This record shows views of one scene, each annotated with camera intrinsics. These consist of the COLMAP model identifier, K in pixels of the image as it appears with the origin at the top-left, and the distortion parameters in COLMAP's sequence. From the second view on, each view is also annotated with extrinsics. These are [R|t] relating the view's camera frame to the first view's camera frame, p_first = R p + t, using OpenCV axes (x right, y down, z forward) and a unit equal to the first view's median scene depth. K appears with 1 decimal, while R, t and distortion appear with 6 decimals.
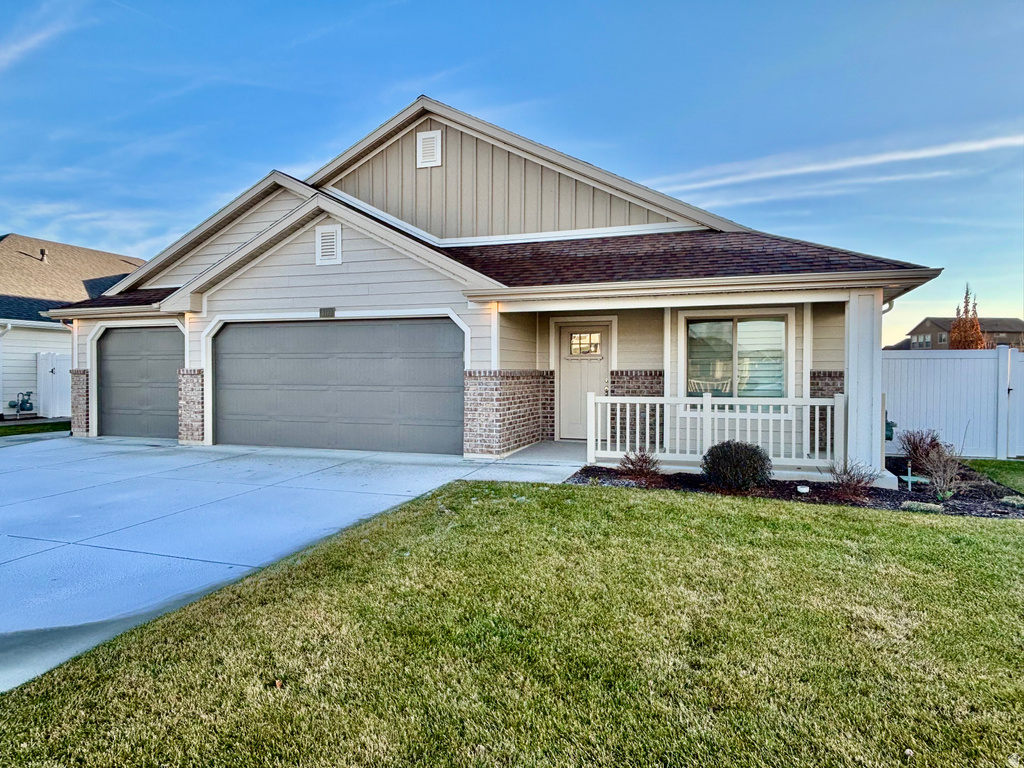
lens RADIAL K [[693.3, 0, 512.1], [0, 693.3, 378.3], [0, 0, 1]] dist [0.003520, -0.001789]
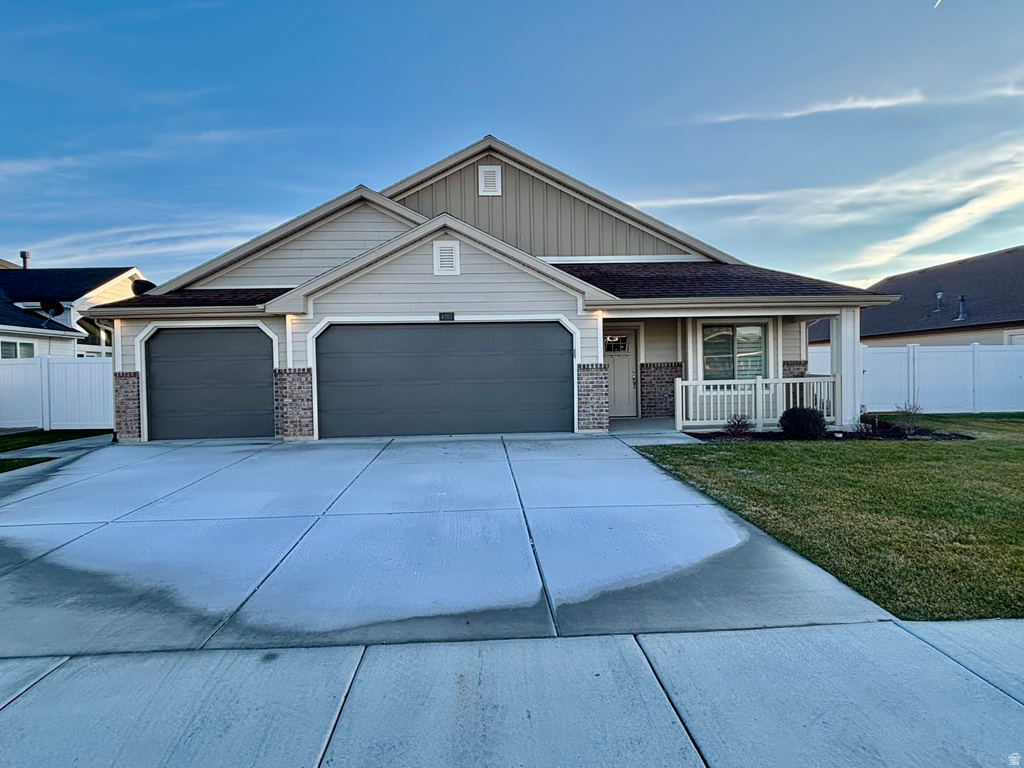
lens RADIAL K [[561.8, 0, 511.6], [0, 561.8, 385.0], [0, 0, 1]] dist [0.022238, 0.000051]
pose [[0.919298, -0.031746, 0.392279, -0.537238], [0.024023, 0.999409, 0.024584, -0.001507], [-0.392828, -0.013176, 0.919518, 0.097466]]
